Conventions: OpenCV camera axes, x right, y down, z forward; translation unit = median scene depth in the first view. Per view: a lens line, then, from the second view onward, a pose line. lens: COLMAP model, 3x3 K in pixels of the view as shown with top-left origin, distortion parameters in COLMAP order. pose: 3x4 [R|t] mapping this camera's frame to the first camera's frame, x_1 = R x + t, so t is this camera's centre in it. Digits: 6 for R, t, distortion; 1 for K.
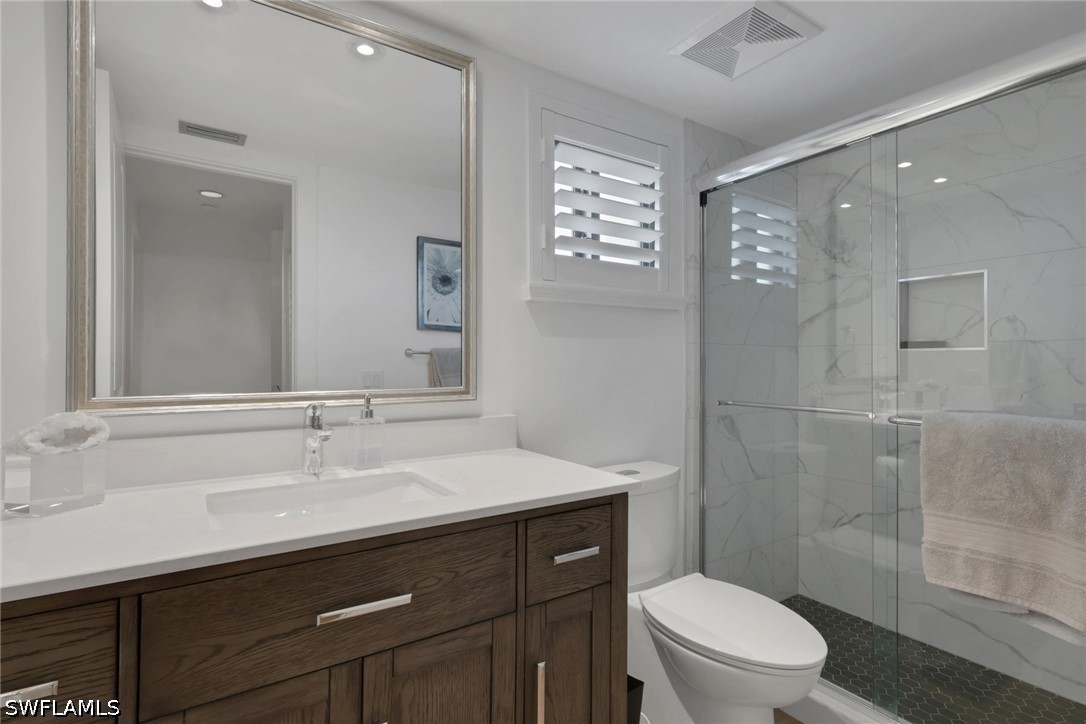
lens RADIAL K [[512.5, 0, 543.0], [0, 512.5, 362.0], [0, 0, 1]] dist [0.008971, 0.000334]
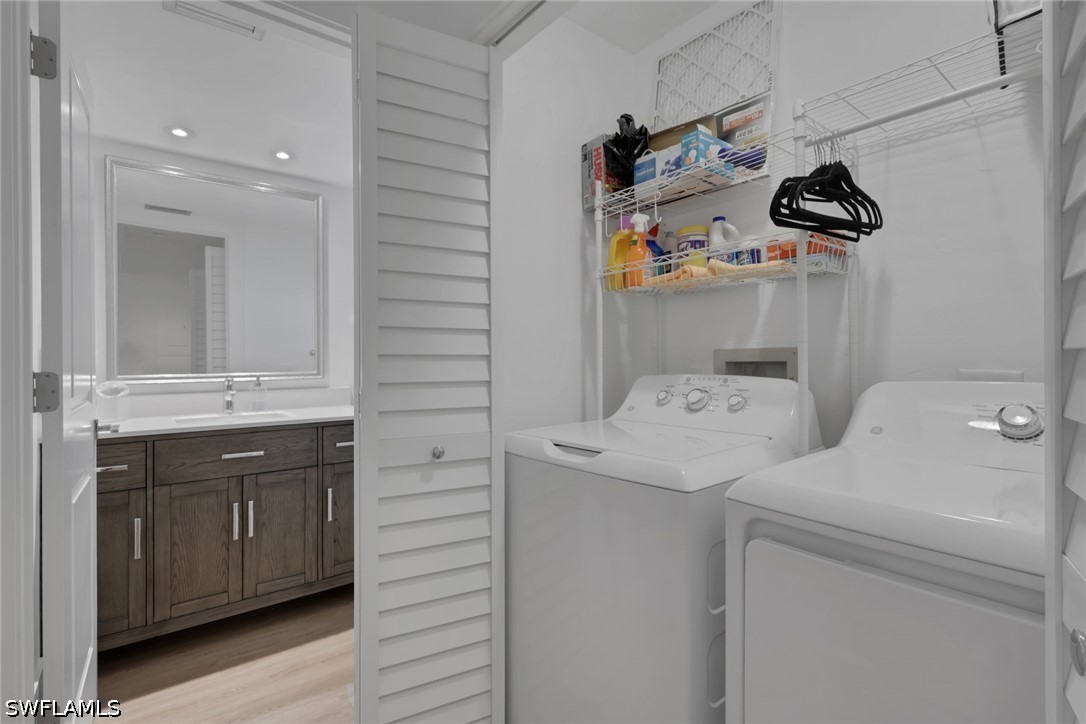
lens RADIAL K [[512.5, 0, 543.0], [0, 512.5, 362.0], [0, 0, 1]] dist [0.008971, 0.000334]
pose [[0.997433, -0.009206, 0.071013, 0.797264], [0.008740, 0.999938, 0.006882, 0.013115], [-0.071072, -0.006244, 0.997452, -1.364582]]
